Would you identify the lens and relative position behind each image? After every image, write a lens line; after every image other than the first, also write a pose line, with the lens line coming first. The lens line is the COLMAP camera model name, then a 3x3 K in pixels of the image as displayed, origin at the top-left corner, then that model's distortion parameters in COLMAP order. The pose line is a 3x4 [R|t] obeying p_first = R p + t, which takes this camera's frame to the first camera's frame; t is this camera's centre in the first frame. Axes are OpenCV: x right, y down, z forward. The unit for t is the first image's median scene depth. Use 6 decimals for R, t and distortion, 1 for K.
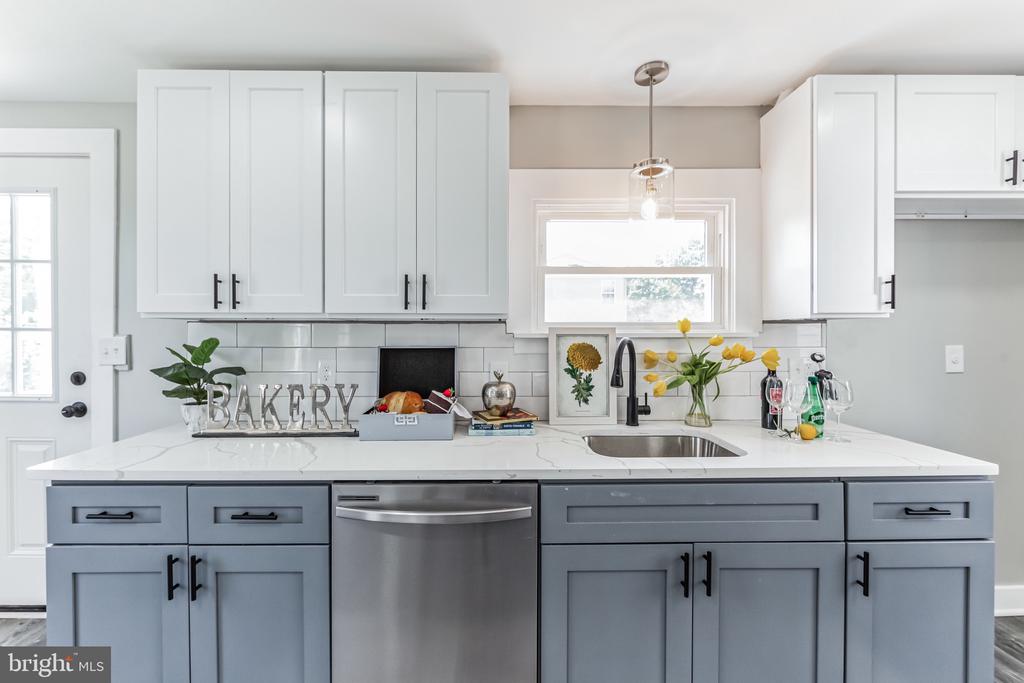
lens RADIAL K [[414.0, 0, 504.4], [0, 414.0, 338.3], [0, 0, 1]] dist [-0.001414, -0.000192]
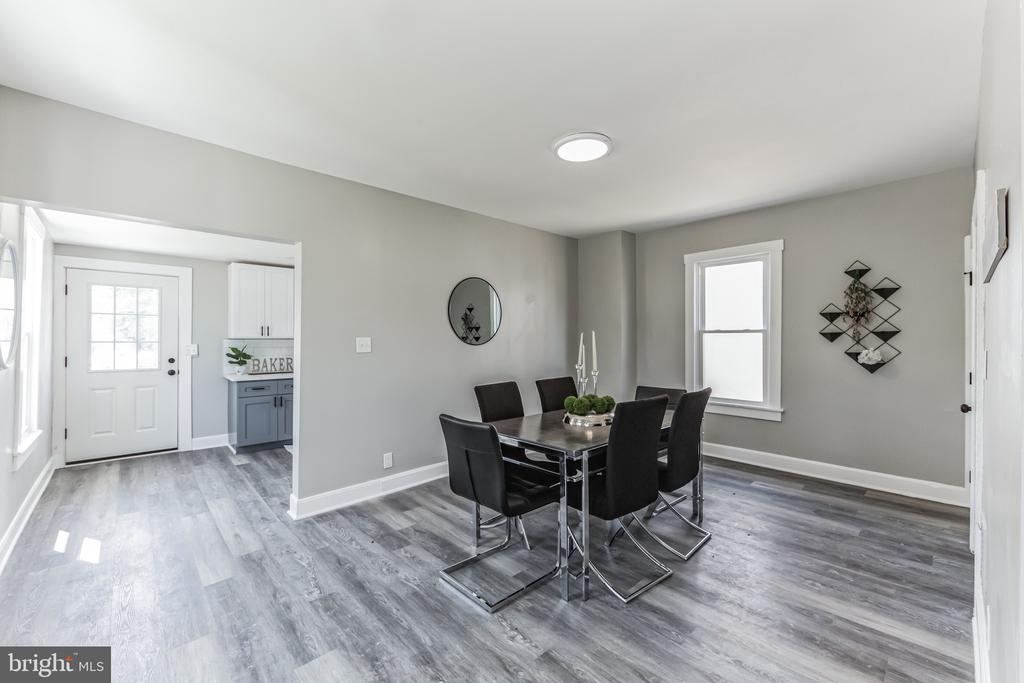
lens RADIAL K [[415.9, 0, 510.6], [0, 415.9, 338.8], [0, 0, 1]] dist [-0.000334, -0.000052]
pose [[0.744830, -0.003499, 0.667245, -1.359228], [0.002603, 0.999994, 0.002339, -0.047195], [-0.667249, -0.000005, 0.744835, -2.740149]]
